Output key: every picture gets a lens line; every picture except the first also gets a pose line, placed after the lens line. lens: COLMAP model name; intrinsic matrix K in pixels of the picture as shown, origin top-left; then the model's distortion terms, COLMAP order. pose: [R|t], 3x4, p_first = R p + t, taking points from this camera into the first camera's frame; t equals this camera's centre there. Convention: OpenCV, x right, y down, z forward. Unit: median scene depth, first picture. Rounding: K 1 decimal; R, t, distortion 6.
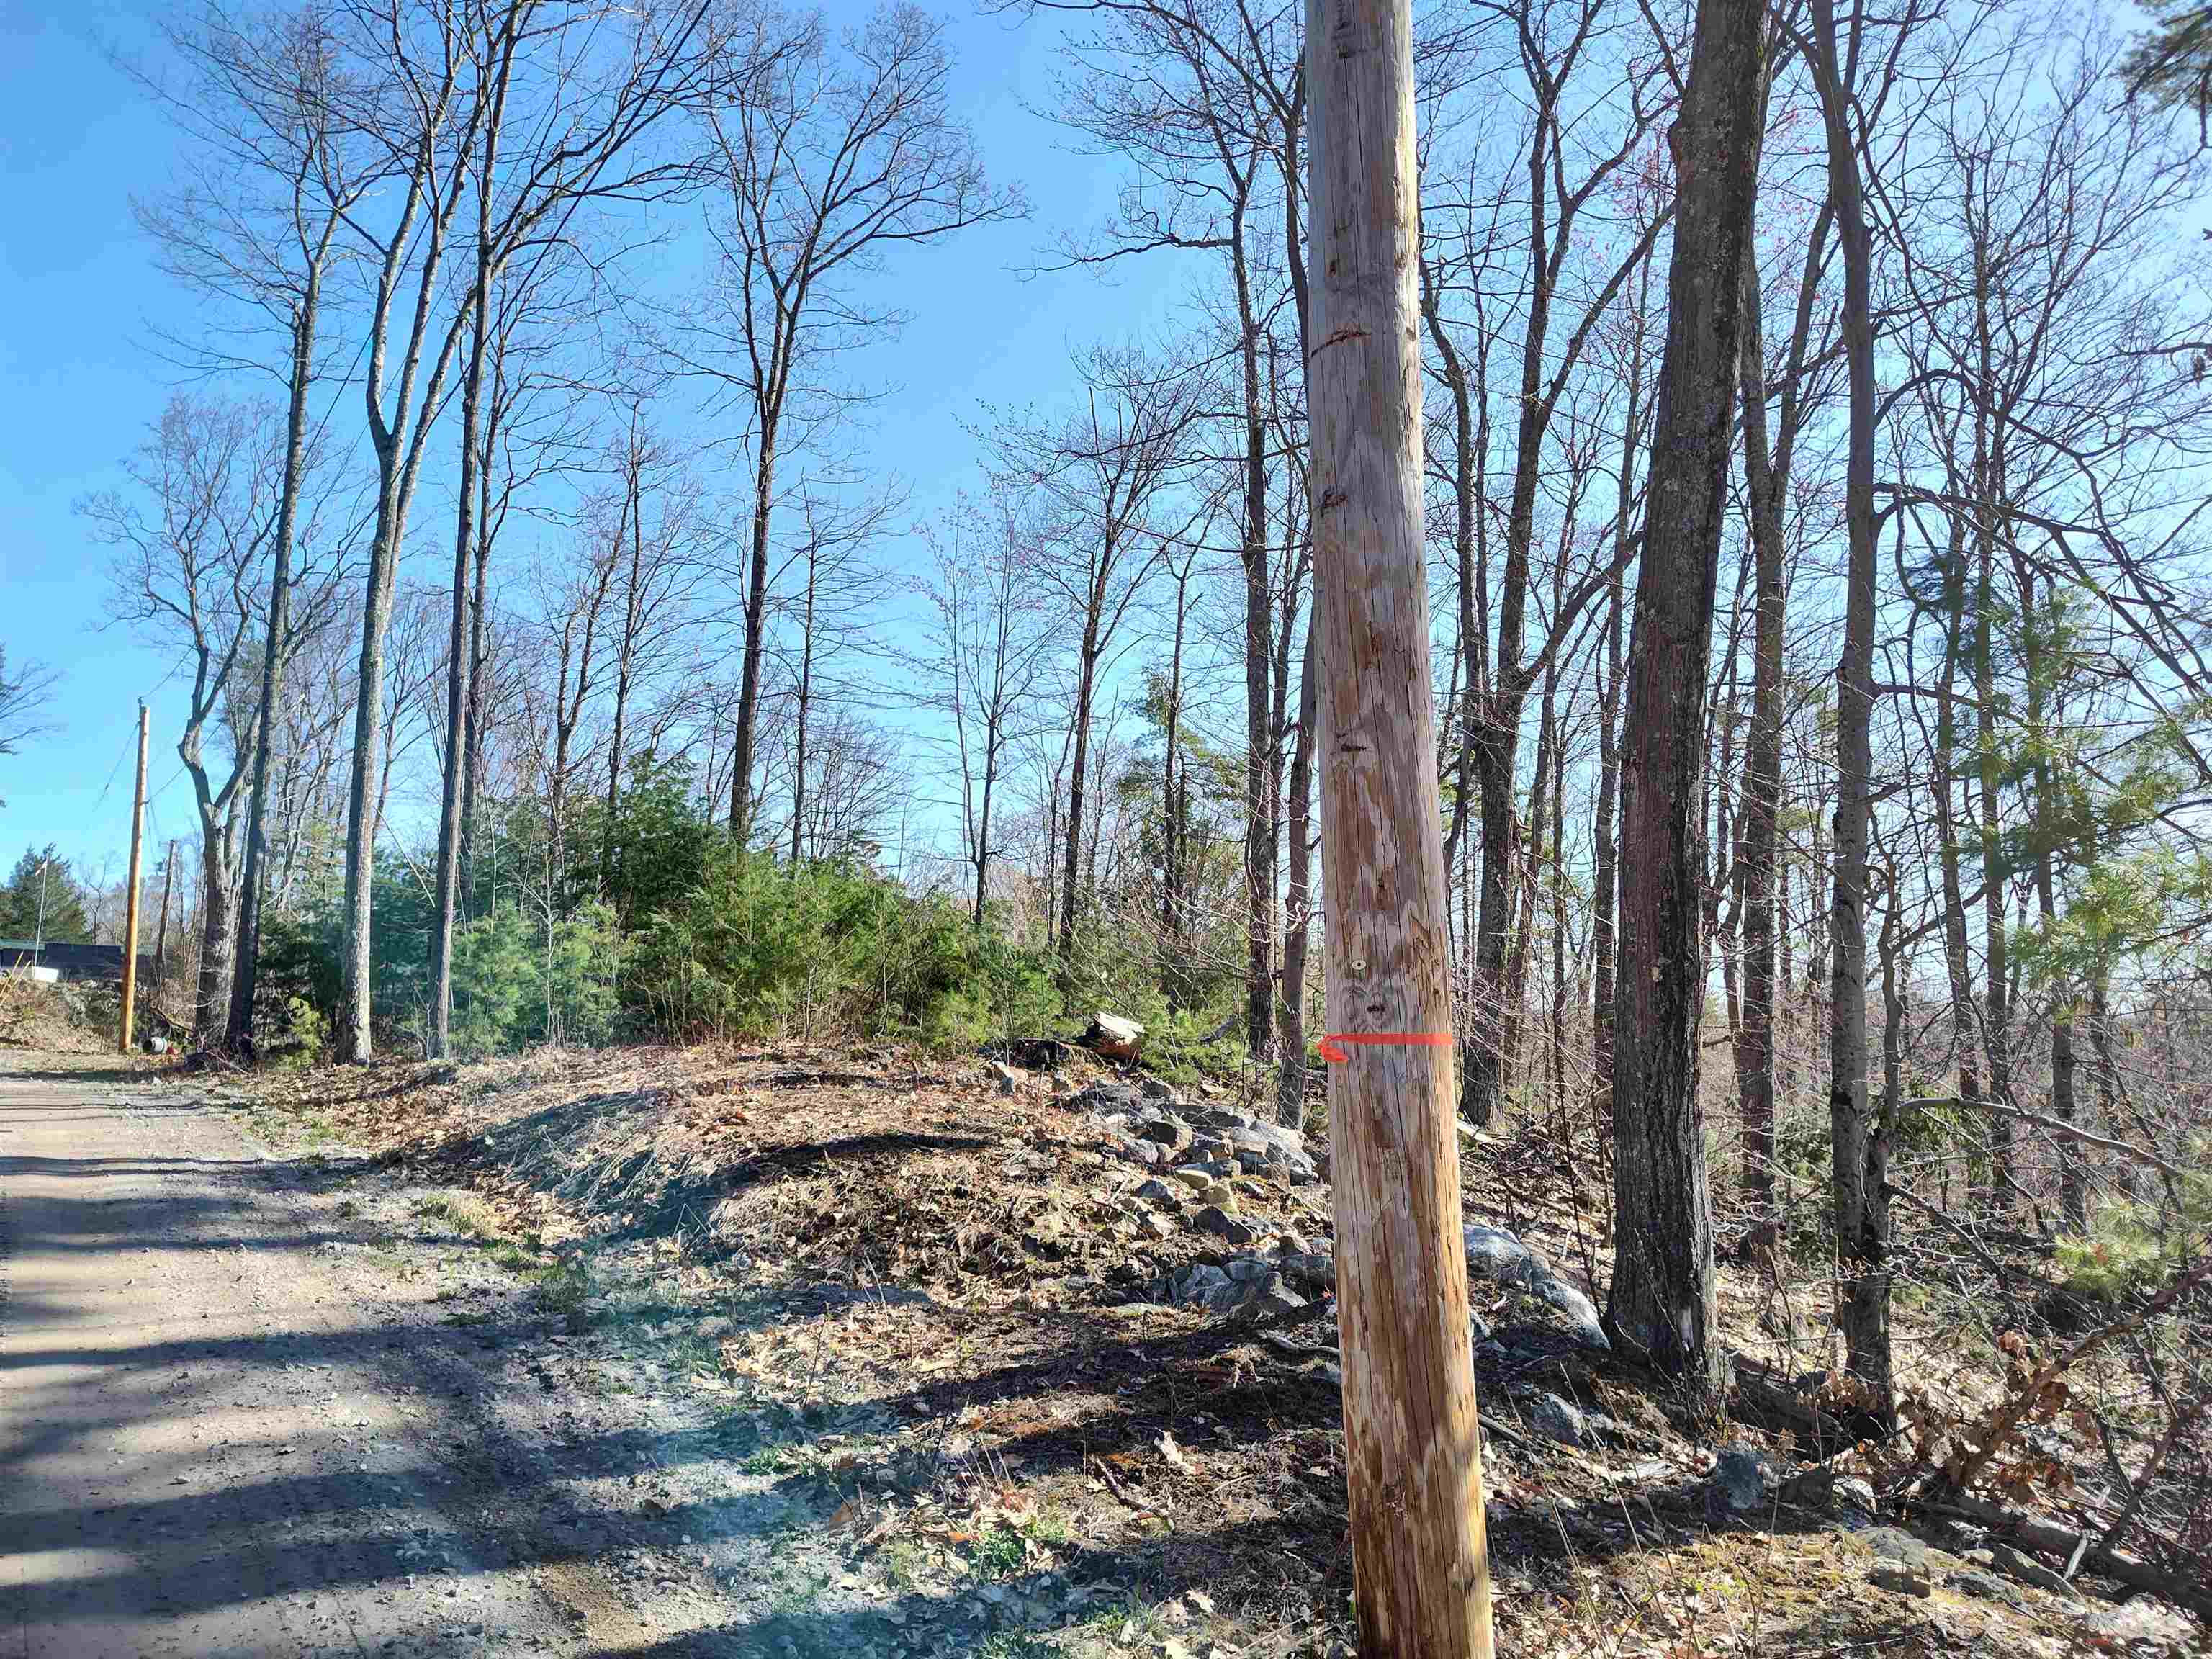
lens RADIAL K [[1486.1, 0, 1116.2], [0, 1486.1, 823.7], [0, 0, 1]] dist [0.061594, -0.080267]
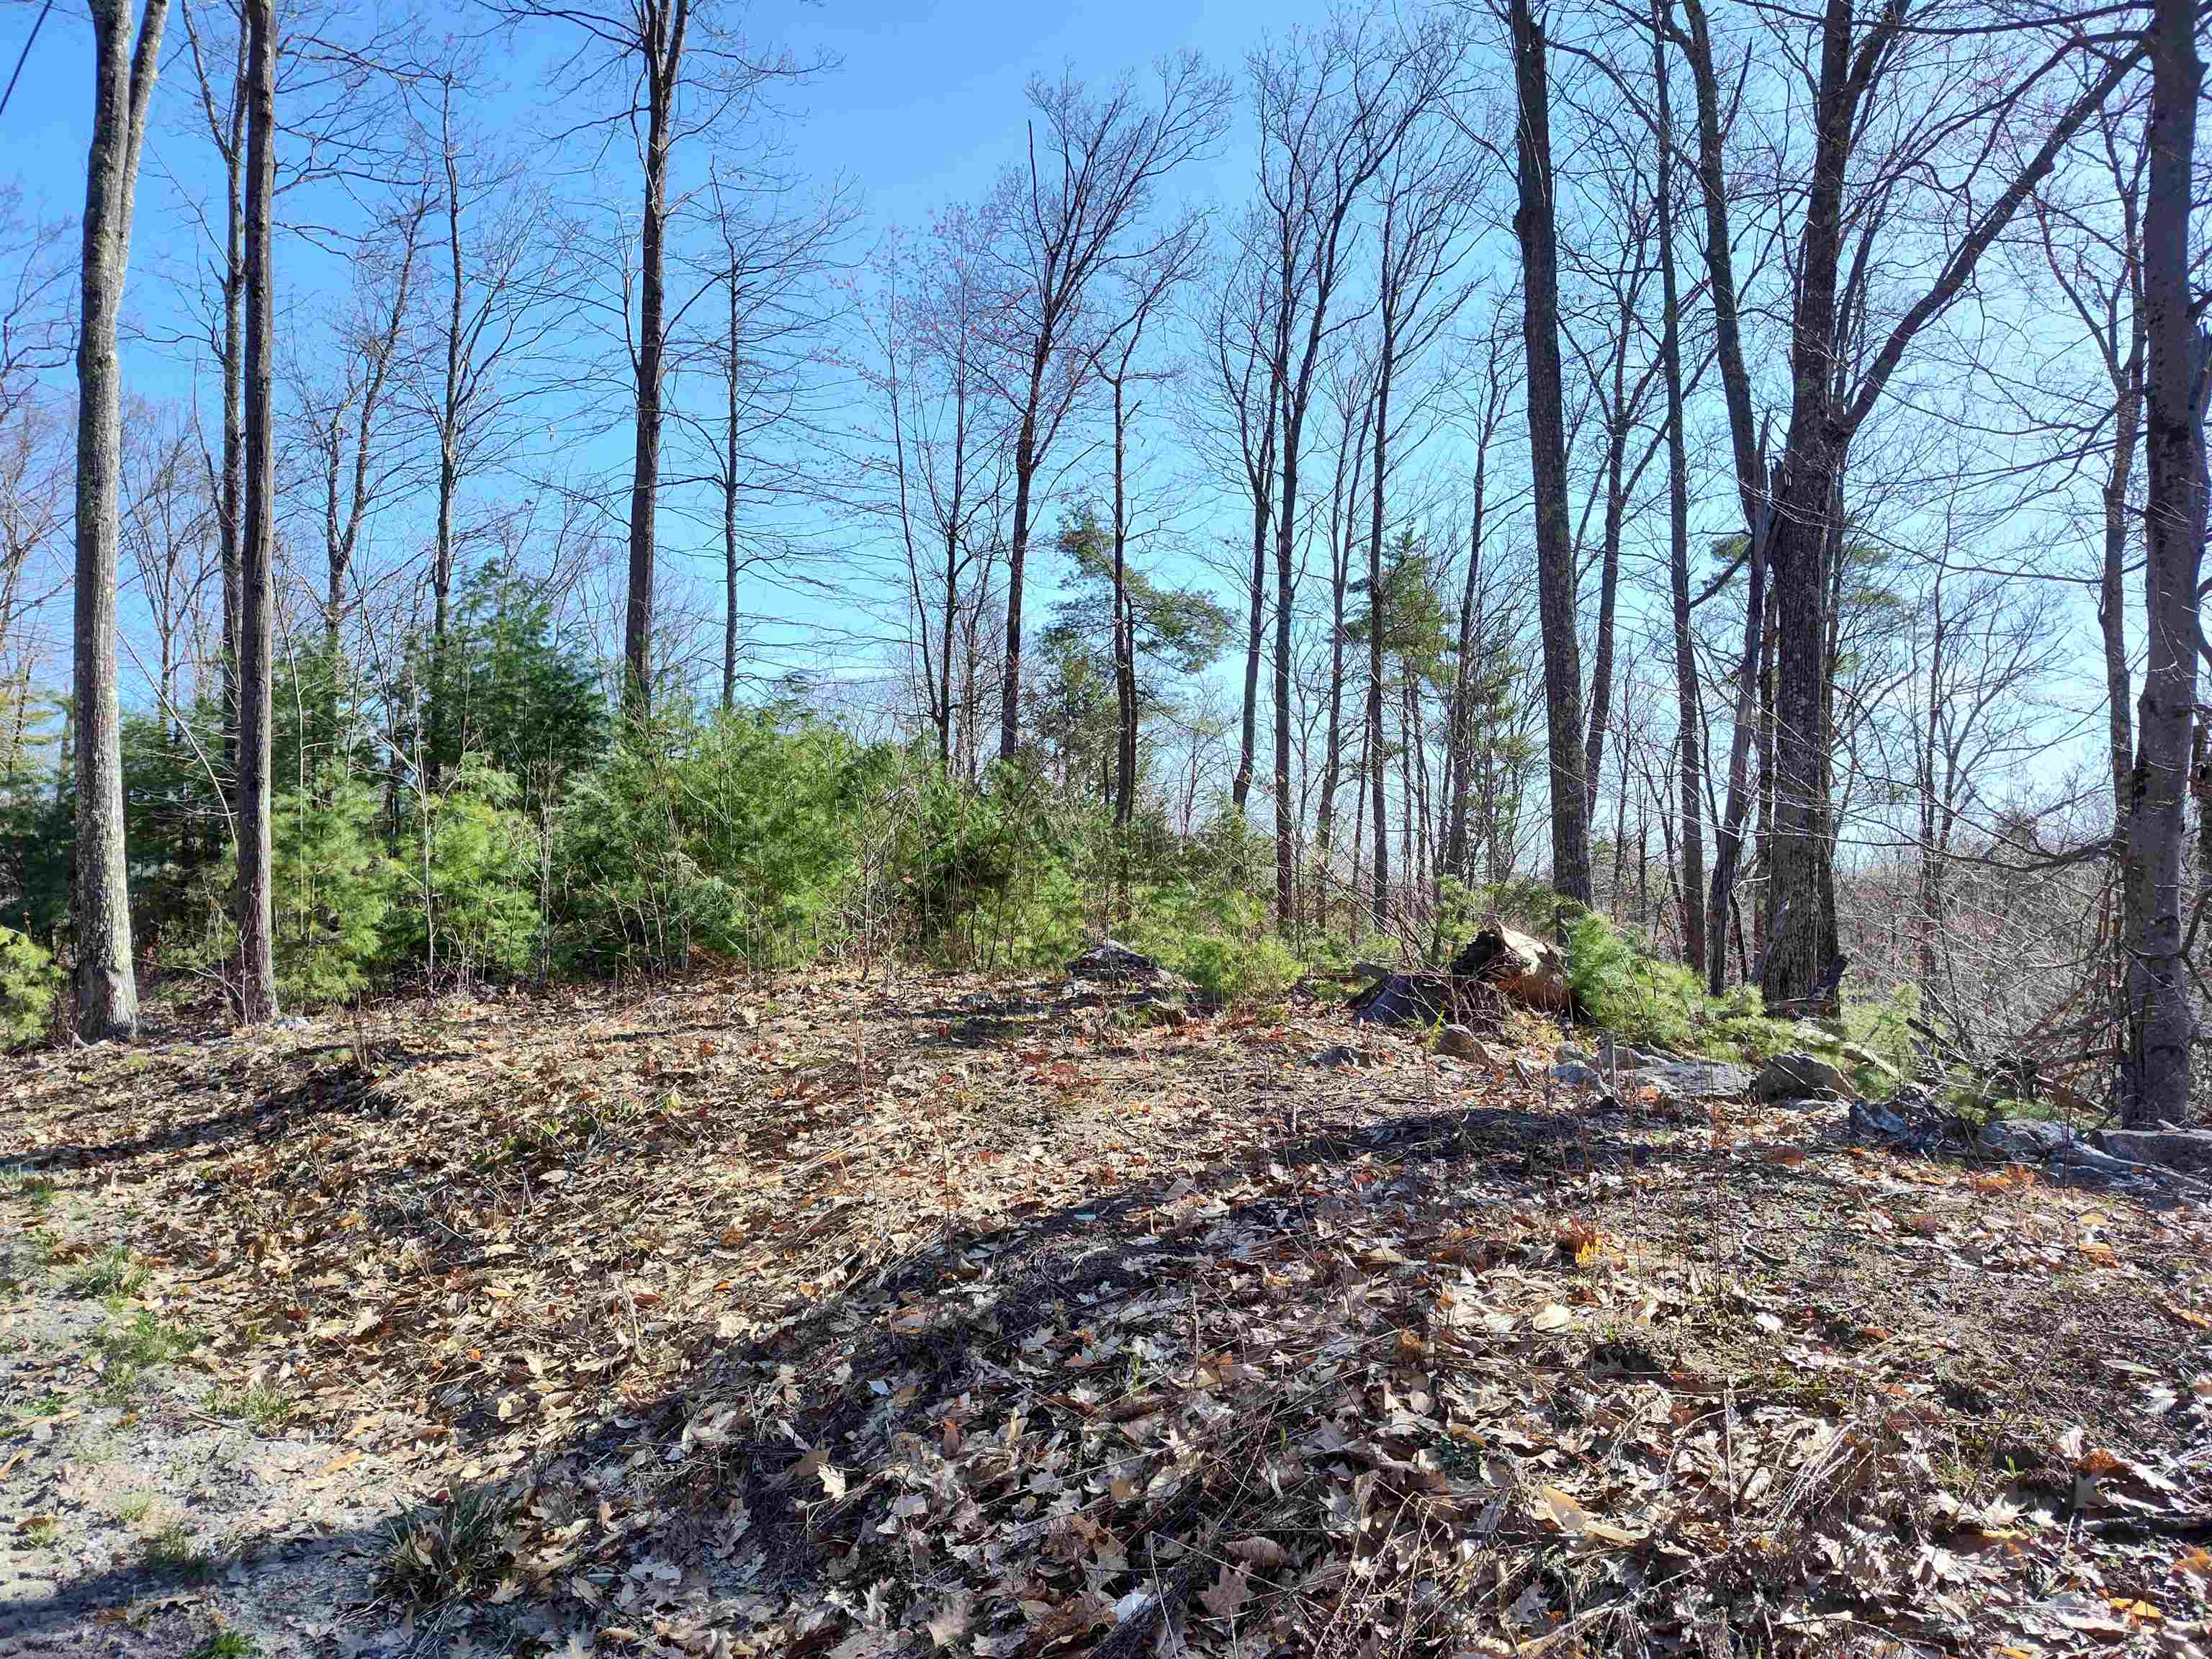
lens RADIAL K [[1485.6, 0, 1103.4], [0, 1485.6, 838.4], [0, 0, 1]] dist [0.044583, -0.053779]
pose [[0.989650, -0.014326, 0.142782, -0.133450], [0.001024, 0.995683, 0.092809, 0.018634], [-0.143496, -0.091702, 0.985393, 0.241048]]
